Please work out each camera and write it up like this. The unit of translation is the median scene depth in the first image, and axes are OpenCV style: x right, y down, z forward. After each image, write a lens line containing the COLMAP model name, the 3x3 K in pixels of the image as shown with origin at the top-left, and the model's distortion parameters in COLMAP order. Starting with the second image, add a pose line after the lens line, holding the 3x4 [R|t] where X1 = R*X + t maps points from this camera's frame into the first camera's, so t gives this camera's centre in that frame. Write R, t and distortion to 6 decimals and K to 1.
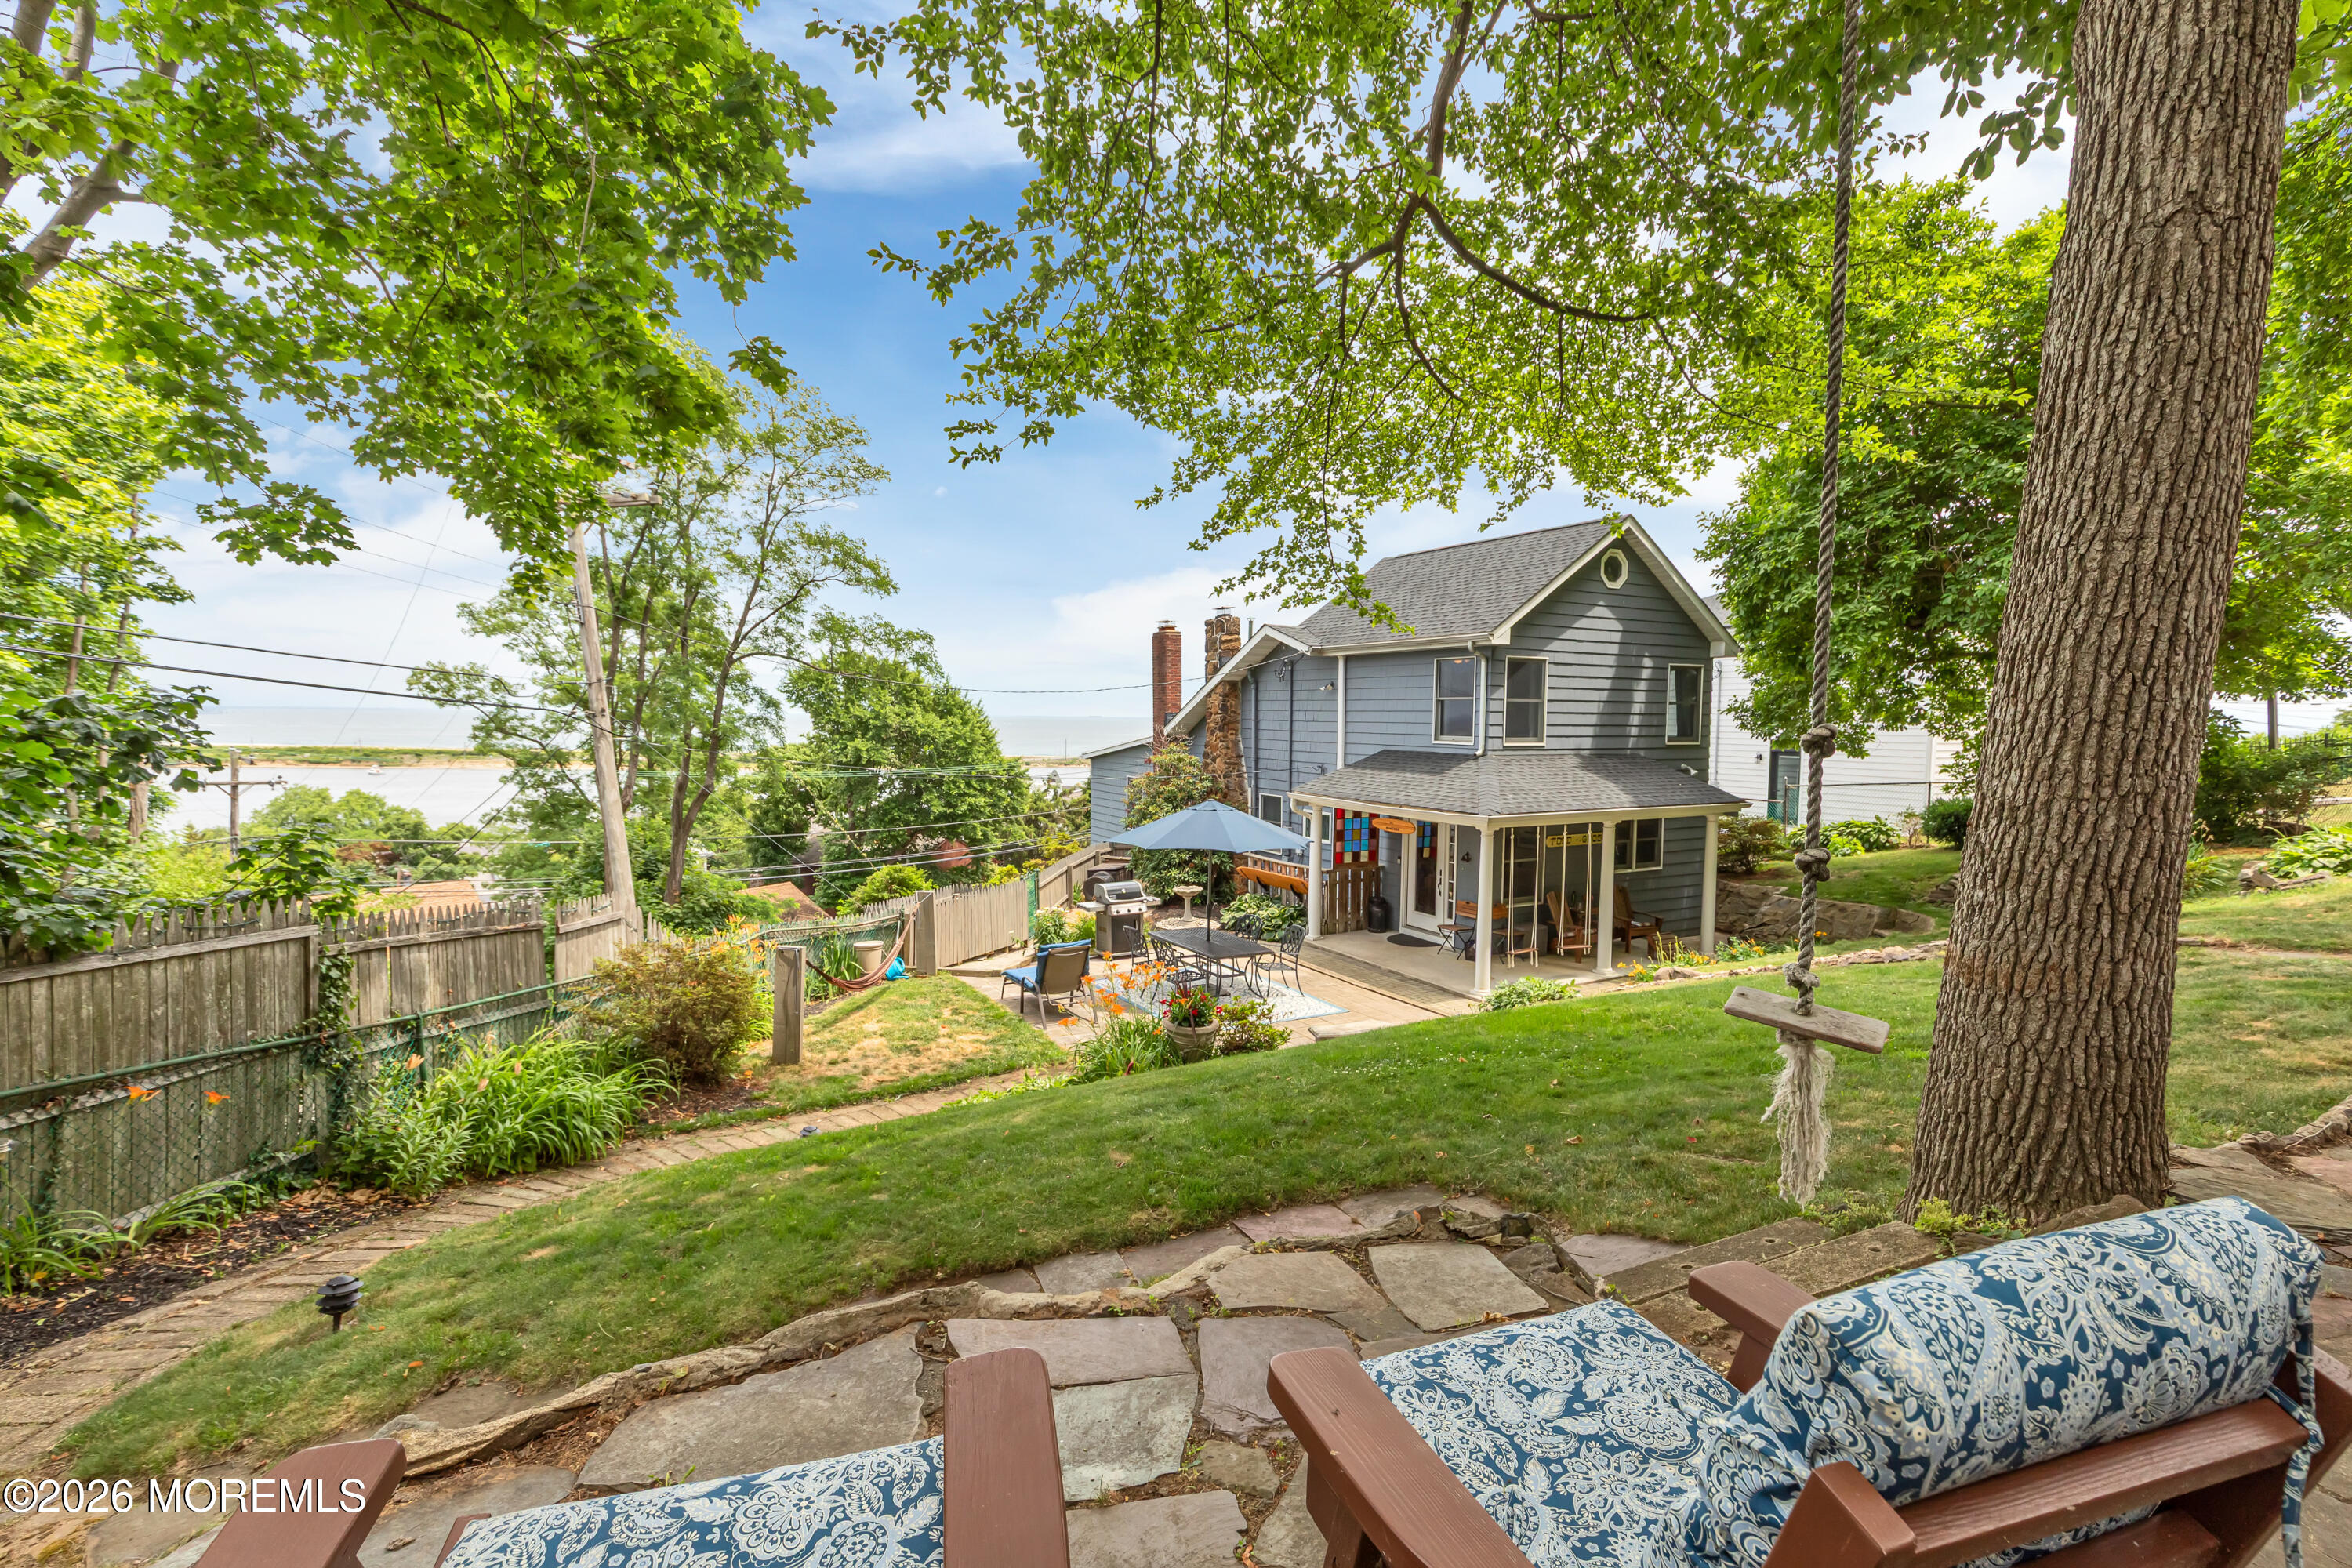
lens RADIAL K [[1057.1, 0, 1156.9], [0, 1057.1, 779.6], [0, 0, 1]] dist [0.002296, -0.000033]
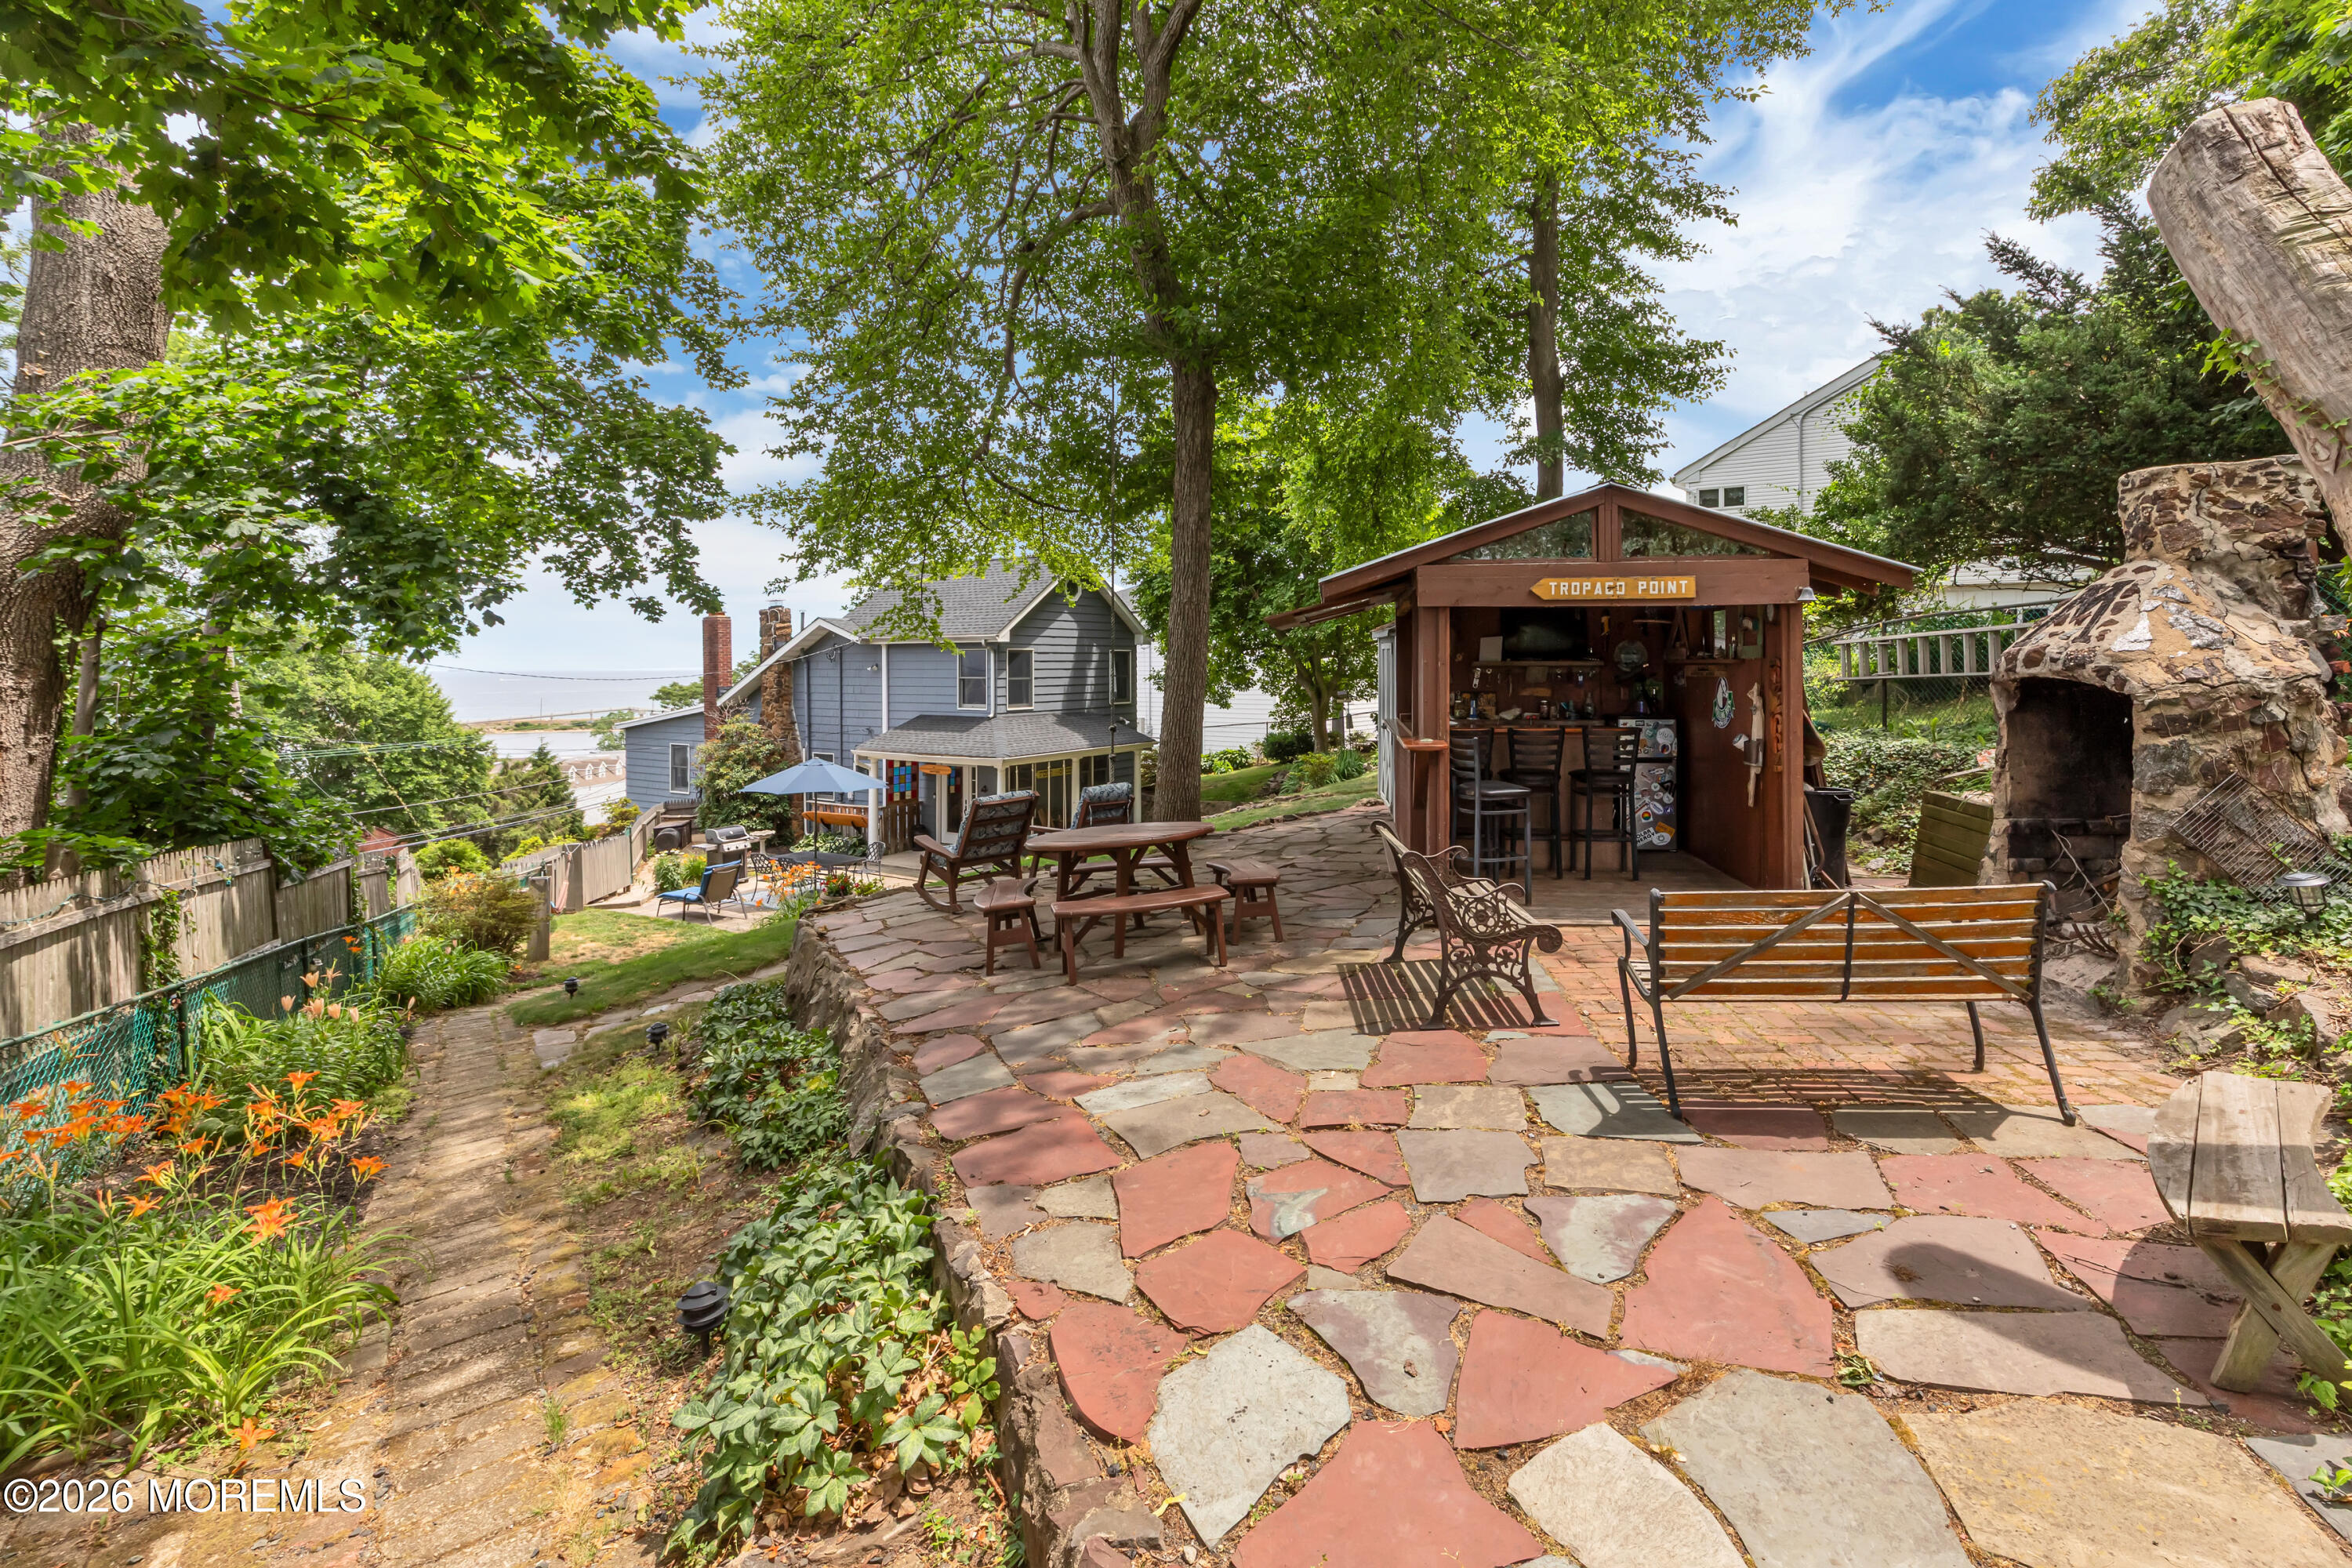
lens RADIAL K [[1104.4, 0, 1183.8], [0, 1104.4, 648.3], [0, 0, 1]] dist [-0.000095, -0.000185]
pose [[0.875754, -0.007370, 0.482702, -0.171718], [0.043693, 0.996990, -0.064050, -0.007928], [-0.480777, 0.077182, 0.873440, -0.403254]]
